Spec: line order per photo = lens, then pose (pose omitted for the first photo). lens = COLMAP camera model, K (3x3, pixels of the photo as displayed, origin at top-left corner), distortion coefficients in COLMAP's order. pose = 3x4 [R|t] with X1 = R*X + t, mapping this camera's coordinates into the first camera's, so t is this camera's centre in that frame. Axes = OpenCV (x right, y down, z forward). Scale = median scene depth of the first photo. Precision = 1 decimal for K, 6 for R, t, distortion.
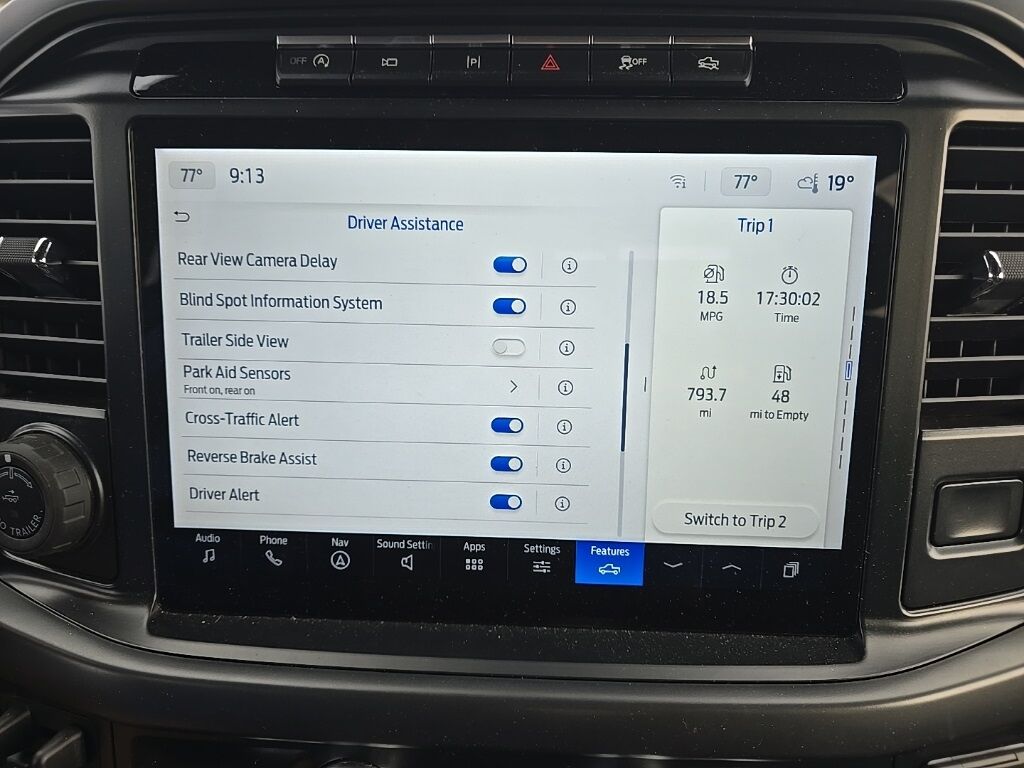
lens RADIAL K [[687.5, 0, 513.9], [0, 687.5, 414.3], [0, 0, 1]] dist [-0.002895, -0.002389]
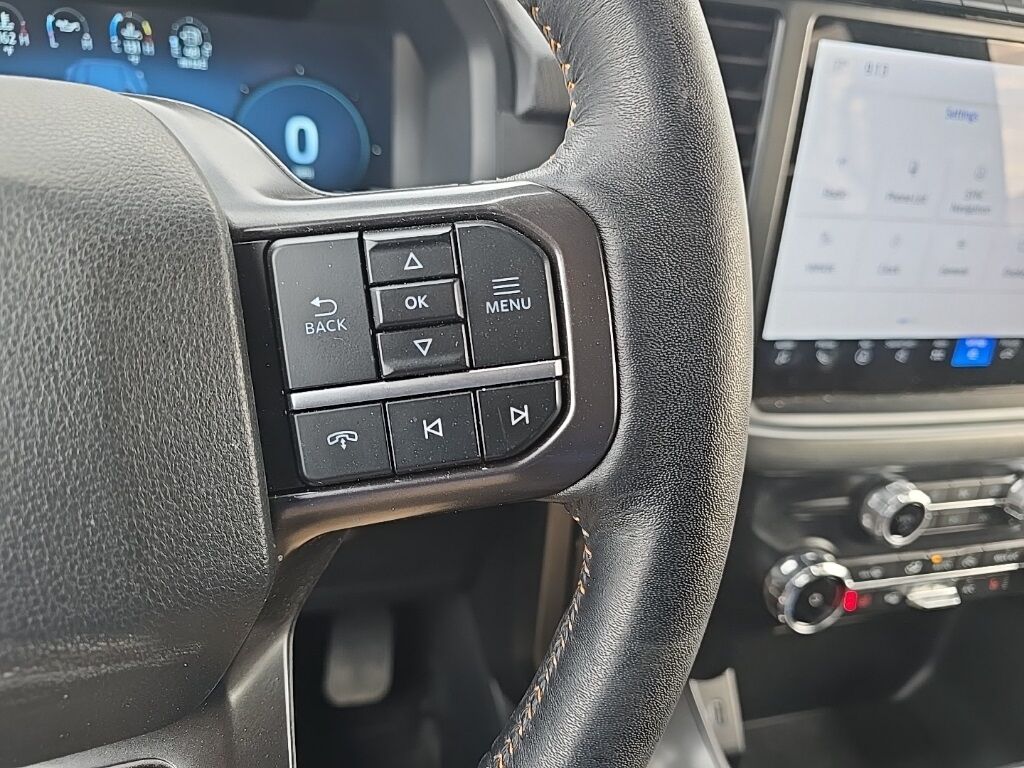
lens RADIAL K [[678.5, 0, 505.8], [0, 678.5, 399.5], [0, 0, 1]] dist [0.002488, -0.001273]
pose [[0.956164, -0.060020, 0.286616, -1.450192], [-0.001733, 0.977593, 0.210499, 0.000427], [-0.292827, -0.201768, 0.934635, -0.140341]]
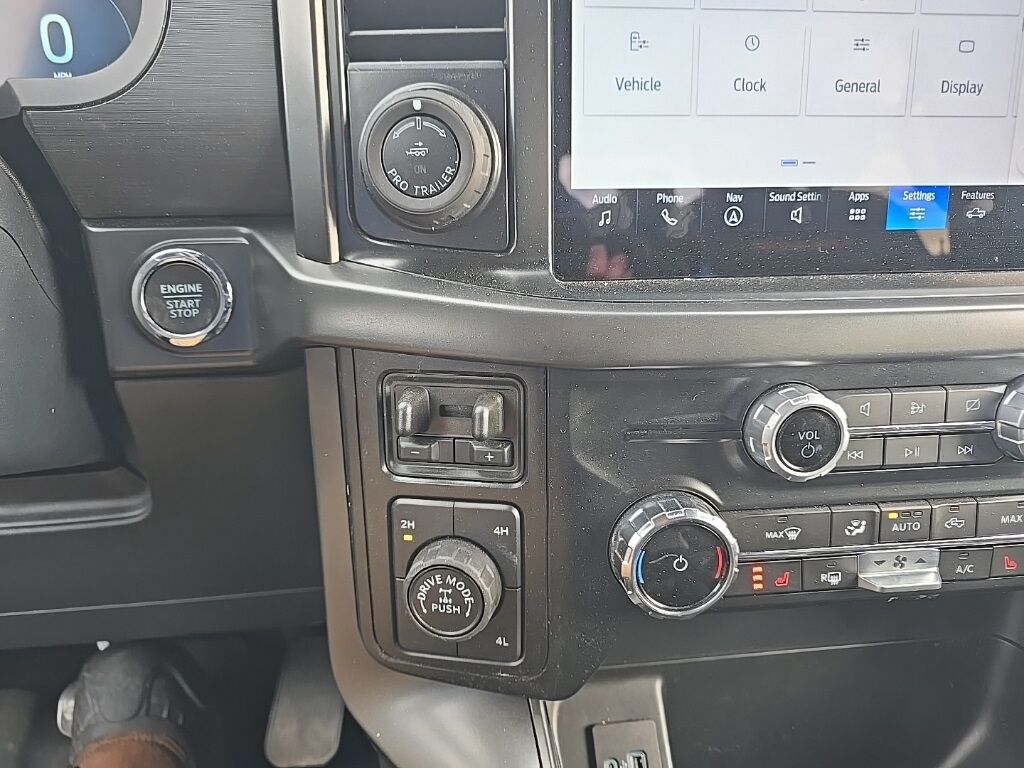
lens RADIAL K [[681.2, 0, 516.9], [0, 681.2, 414.8], [0, 0, 1]] dist [0.001337, -0.003256]
pose [[0.988233, -0.069508, 0.136248, -0.764573], [0.058147, 0.994626, 0.085663, 0.419282], [-0.141470, -0.076732, 0.986964, 0.021837]]
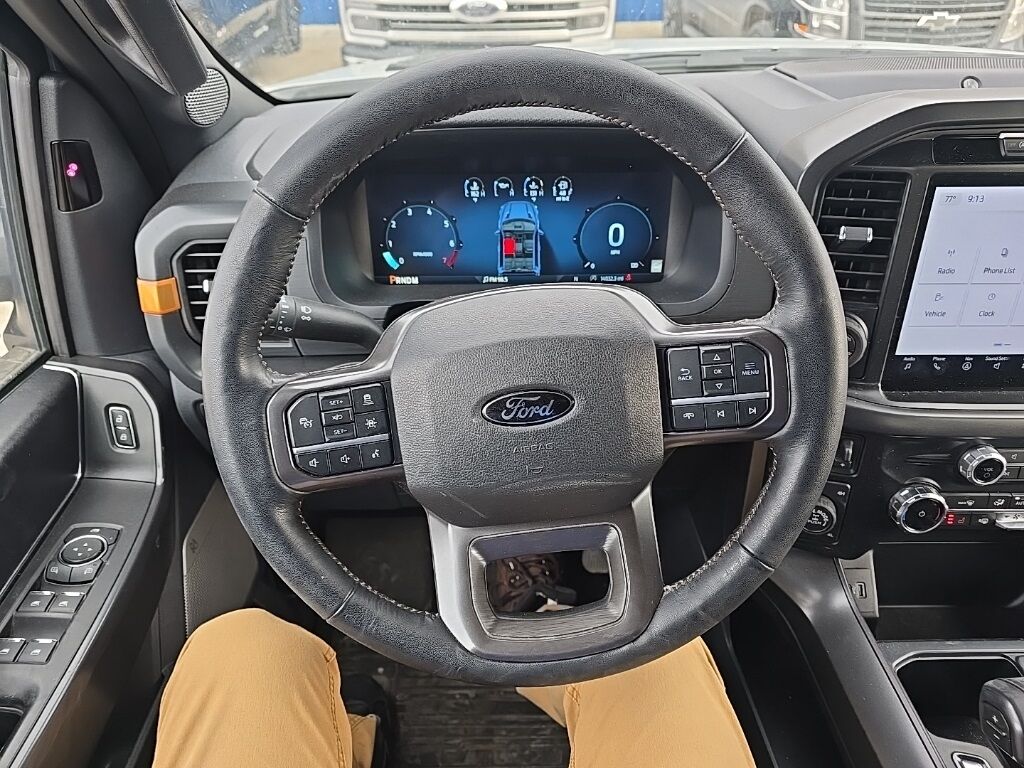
lens RADIAL K [[619.4, 0, 528.4], [0, 619.4, 385.5], [0, 0, 1]] dist [-0.002547, -0.001773]
pose [[0.999107, -0.036309, 0.021623, -1.837377], [0.029236, 0.963327, 0.266734, -0.331698], [-0.030515, -0.265863, 0.963528, -0.998574]]
